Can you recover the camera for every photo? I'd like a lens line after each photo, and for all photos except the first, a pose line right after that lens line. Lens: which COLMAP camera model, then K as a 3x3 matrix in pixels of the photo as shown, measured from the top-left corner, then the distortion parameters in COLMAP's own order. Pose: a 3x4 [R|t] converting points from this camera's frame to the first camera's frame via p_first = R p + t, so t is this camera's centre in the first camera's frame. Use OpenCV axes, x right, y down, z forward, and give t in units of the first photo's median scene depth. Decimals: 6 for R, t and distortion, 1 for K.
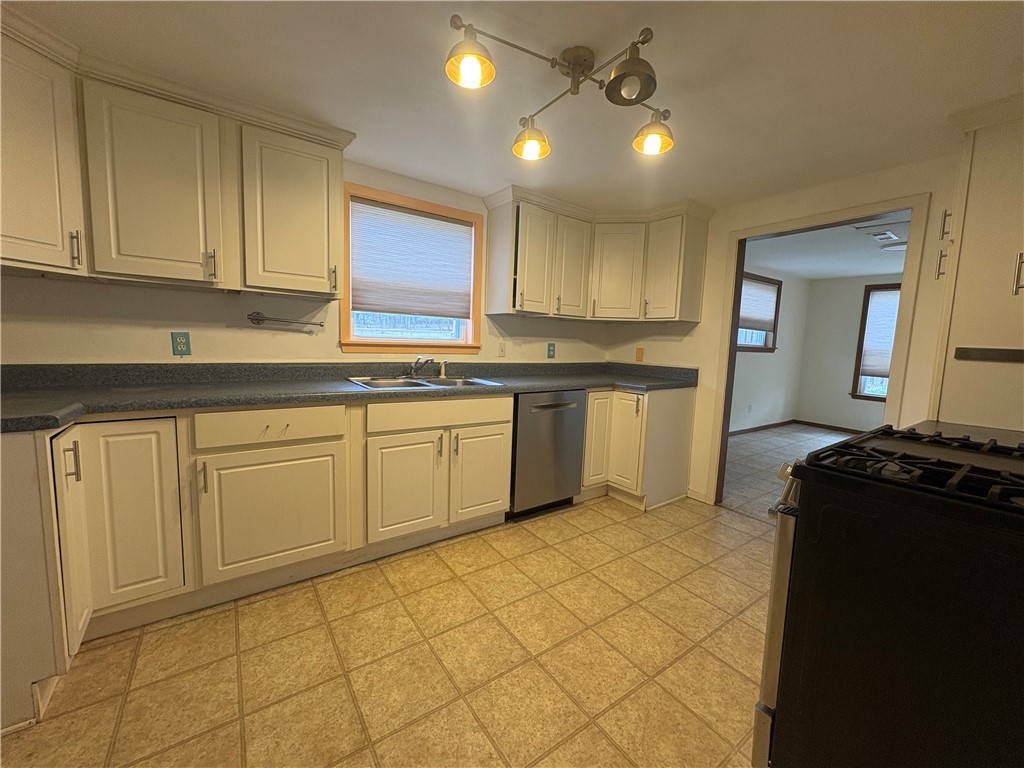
lens RADIAL K [[404.5, 0, 512.0], [0, 404.5, 384.0], [0, 0, 1]] dist [0.000154, -0.000035]
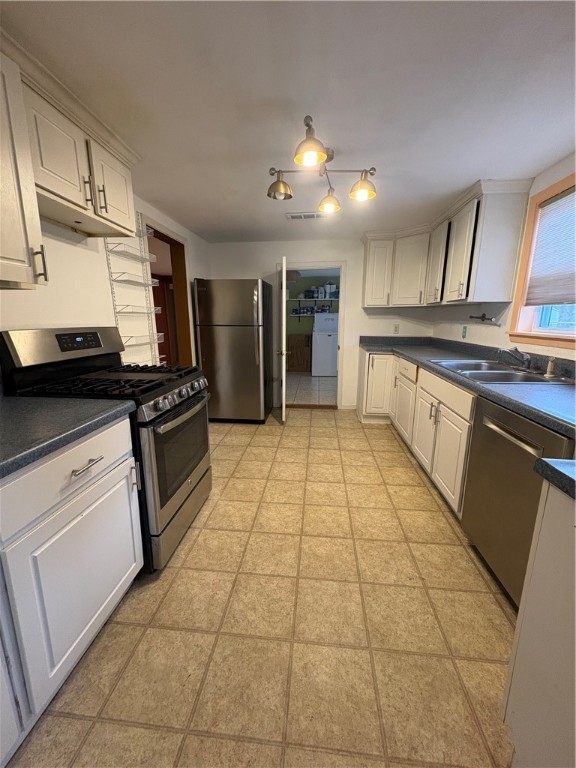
lens RADIAL K [[303.4, 0, 288.0], [0, 303.4, 384.0], [0, 0, 1]] dist [0.000154, -0.000035]
pose [[-0.656047, 0.125595, -0.744196, 0.915587], [-0.105807, 0.961012, 0.255461, -0.143750], [0.747267, 0.246335, -0.617180, 1.341962]]
